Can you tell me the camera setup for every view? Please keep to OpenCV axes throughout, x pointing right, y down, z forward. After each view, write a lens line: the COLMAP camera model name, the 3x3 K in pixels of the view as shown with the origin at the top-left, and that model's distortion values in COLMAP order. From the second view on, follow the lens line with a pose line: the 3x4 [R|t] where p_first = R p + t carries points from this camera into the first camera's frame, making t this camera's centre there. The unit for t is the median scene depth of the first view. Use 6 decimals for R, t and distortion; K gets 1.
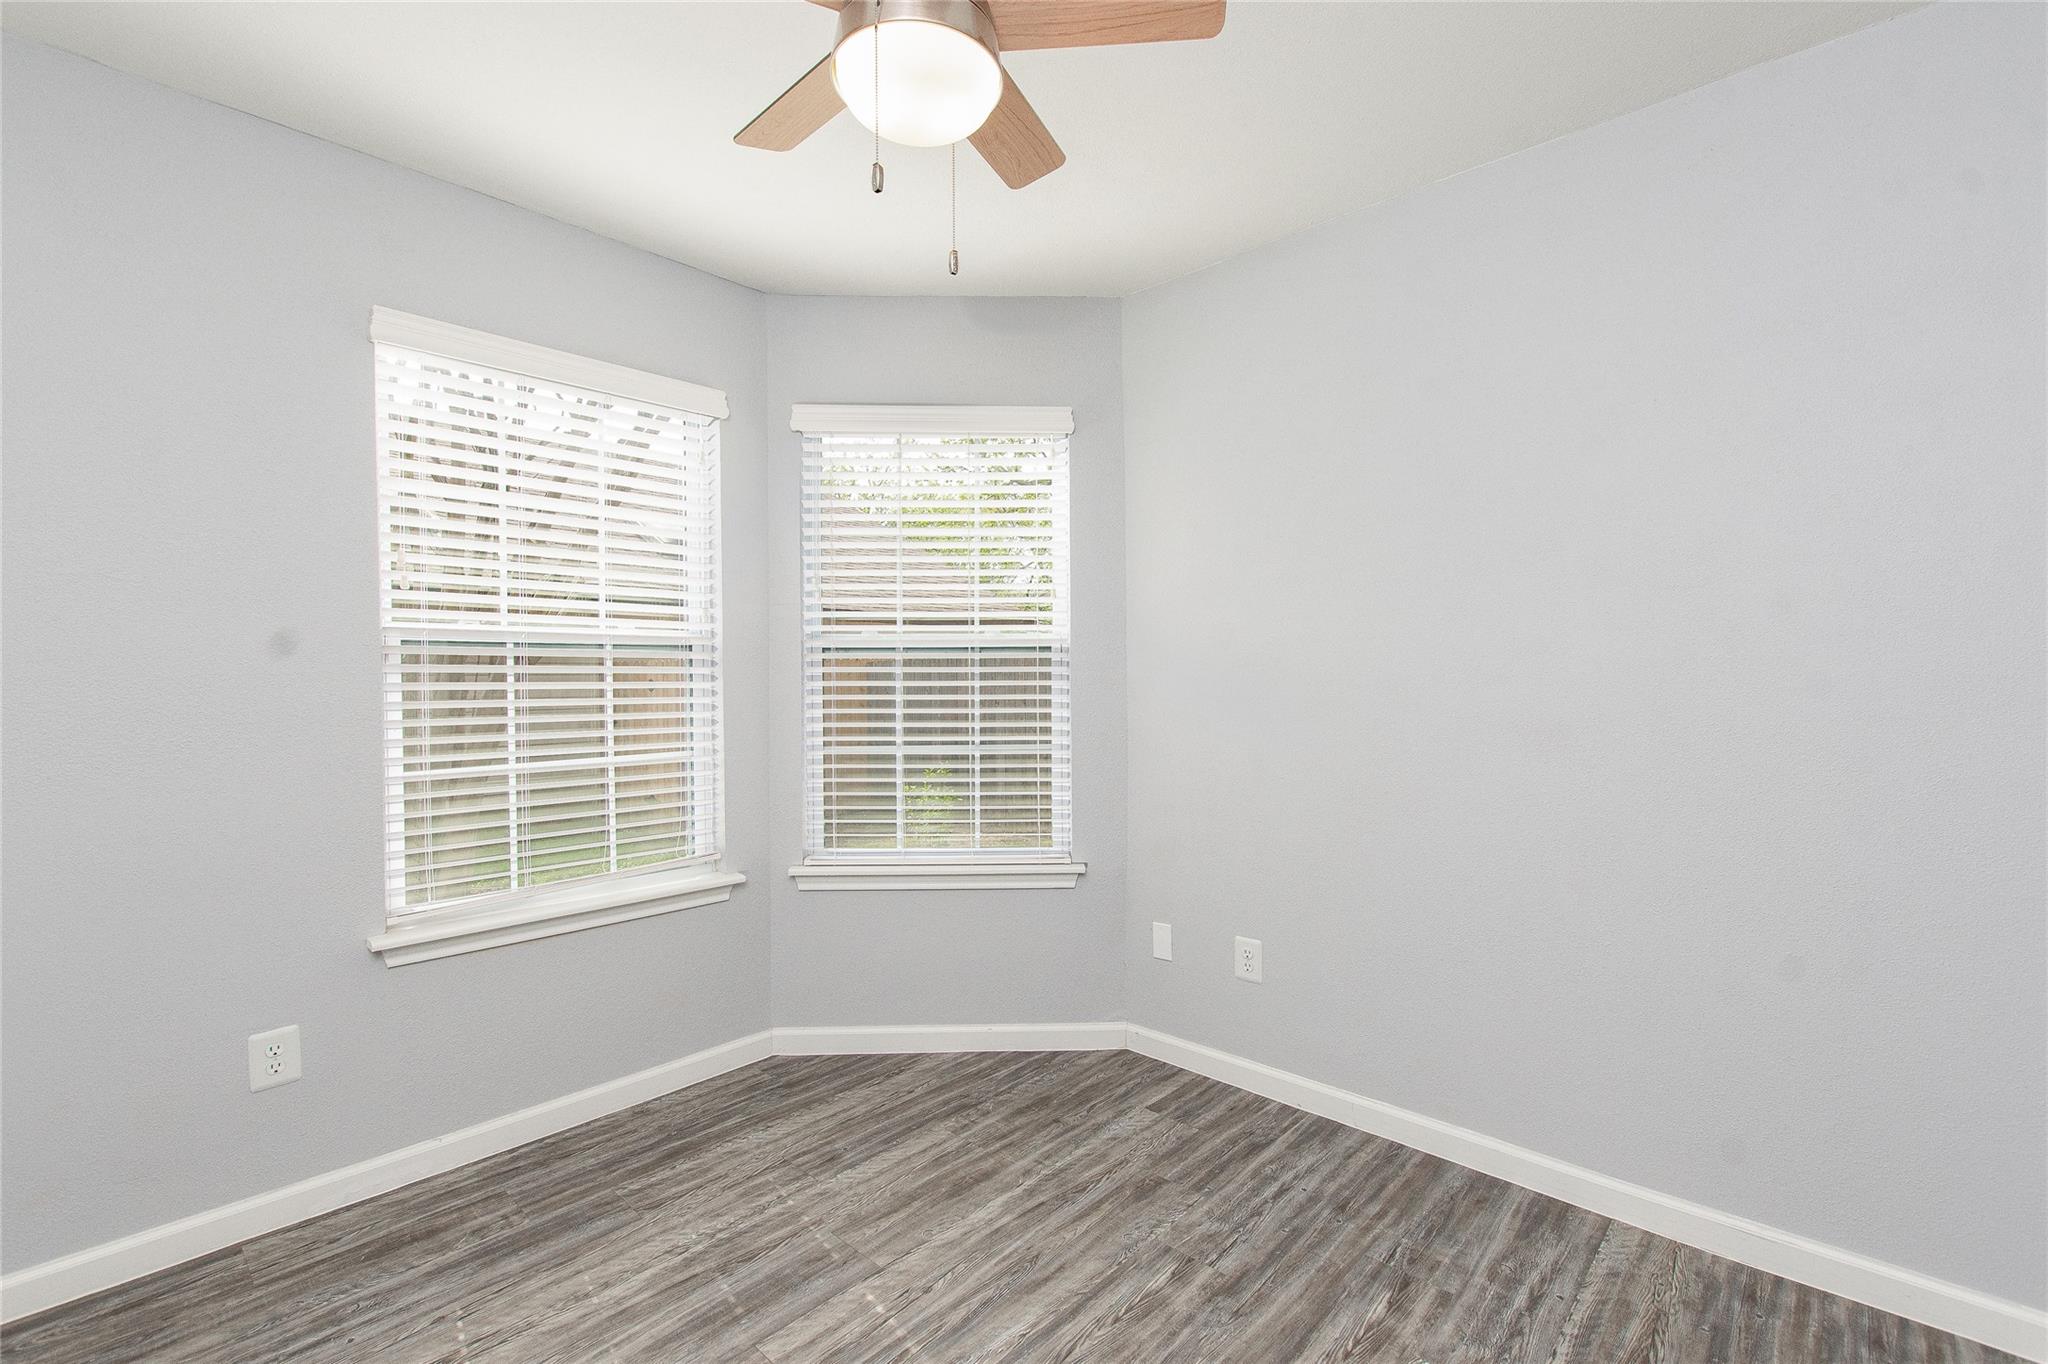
lens RADIAL K [[879.9, 0, 1024.0], [0, 879.9, 682.0], [0, 0, 1]] dist [-0.000191, -0.000752]
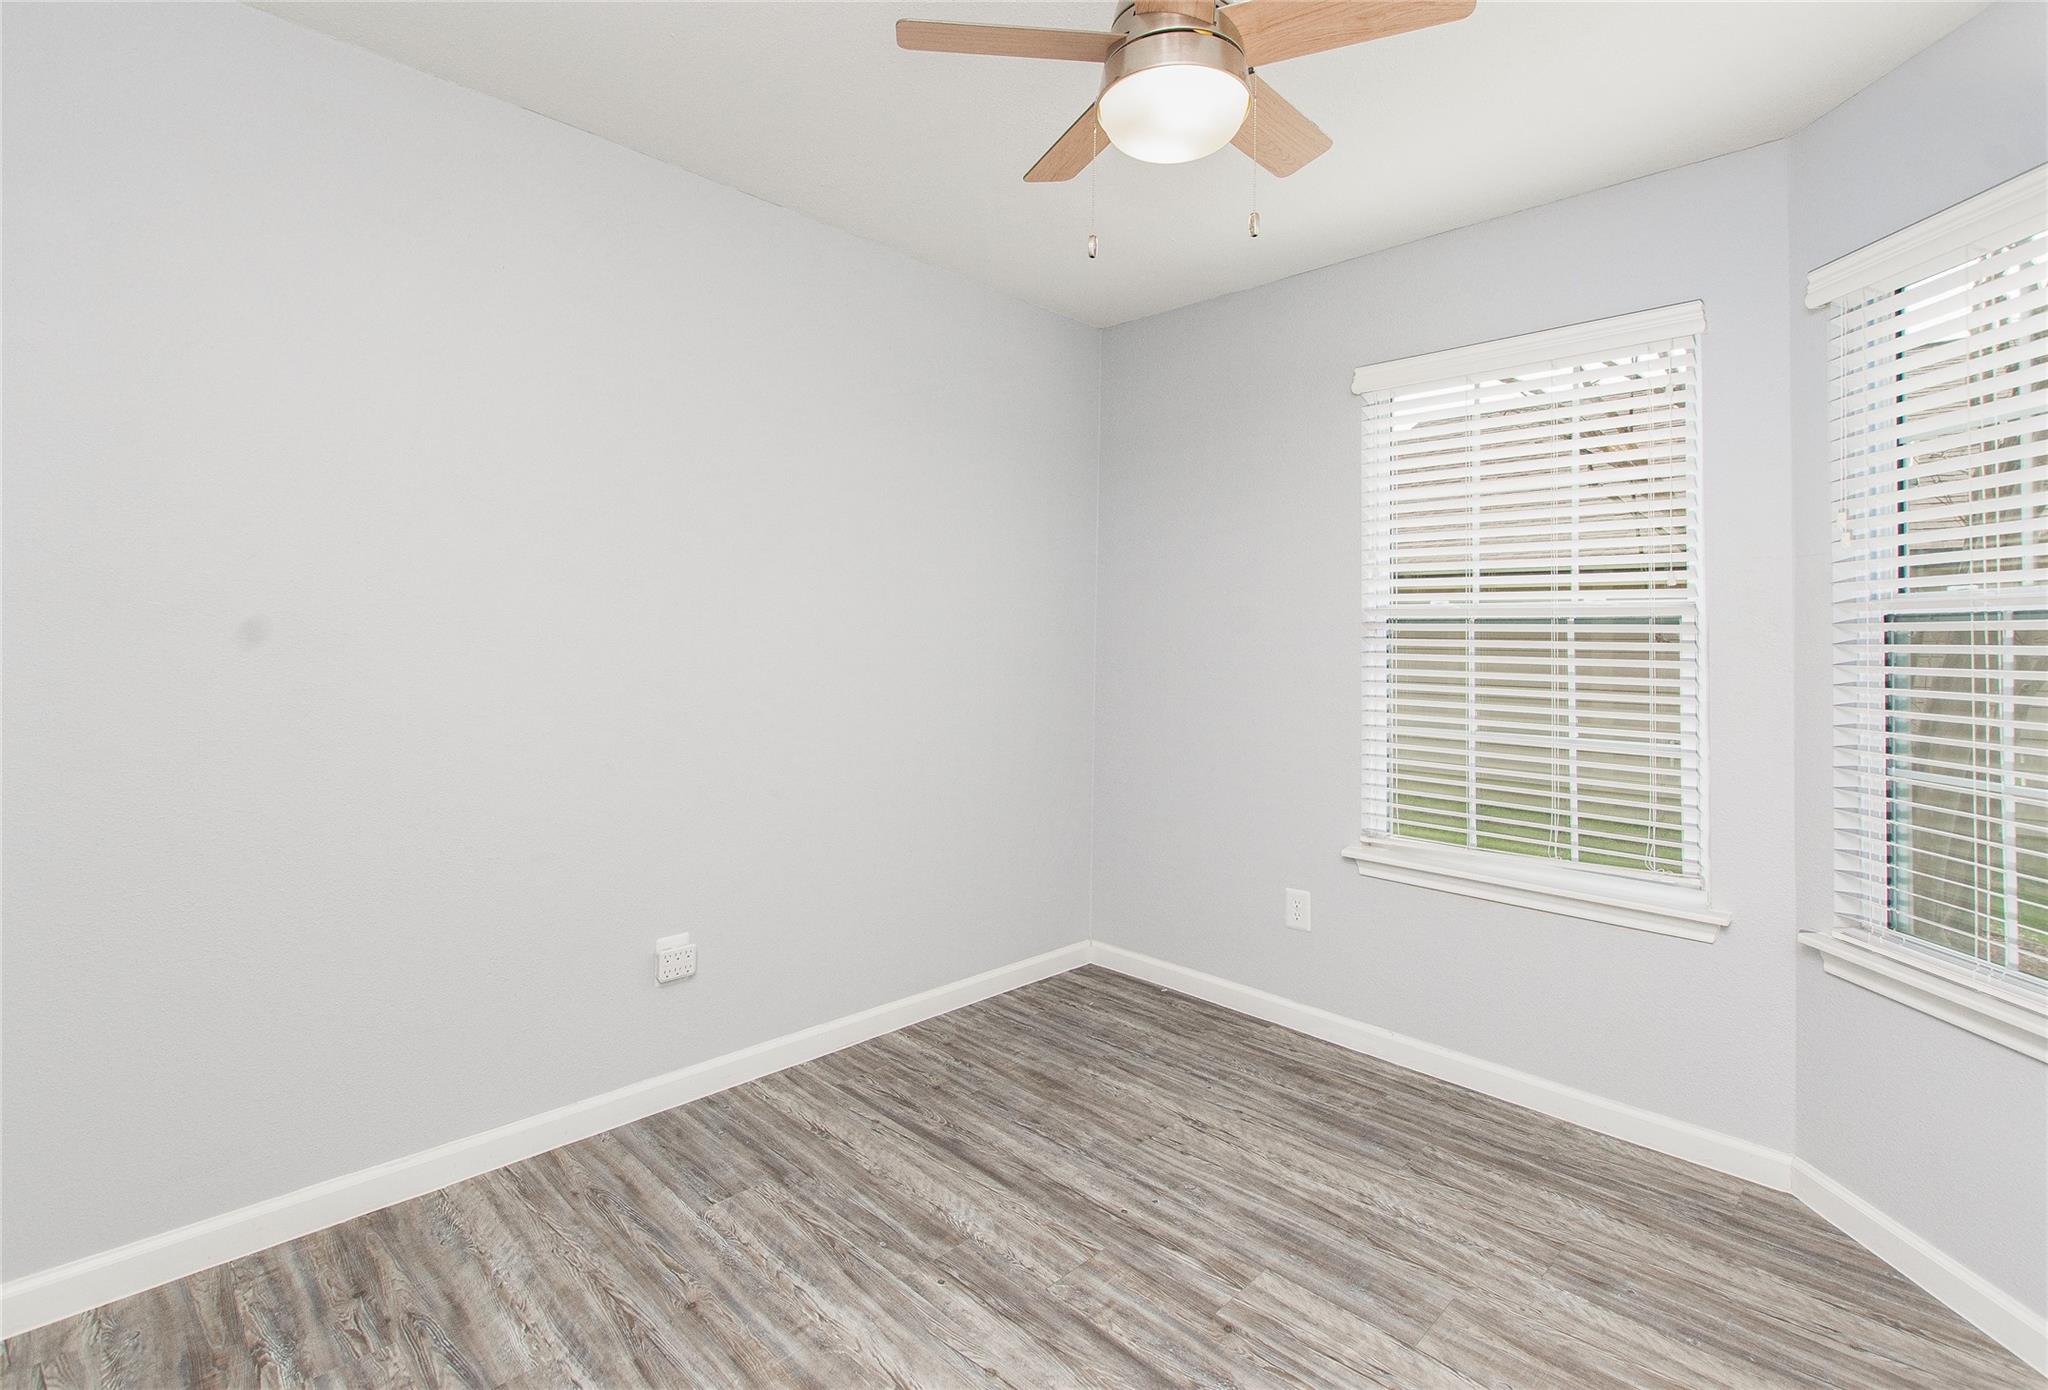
lens RADIAL K [[912.4, 0, 1023.6], [0, 912.4, 664.8], [0, 0, 1]] dist [-0.000490, -0.000722]
pose [[-0.000006, 0.032732, -0.999464, 0.622215], [-0.024371, 0.999167, 0.032723, -0.012759], [0.999703, 0.024358, 0.000792, 0.537347]]
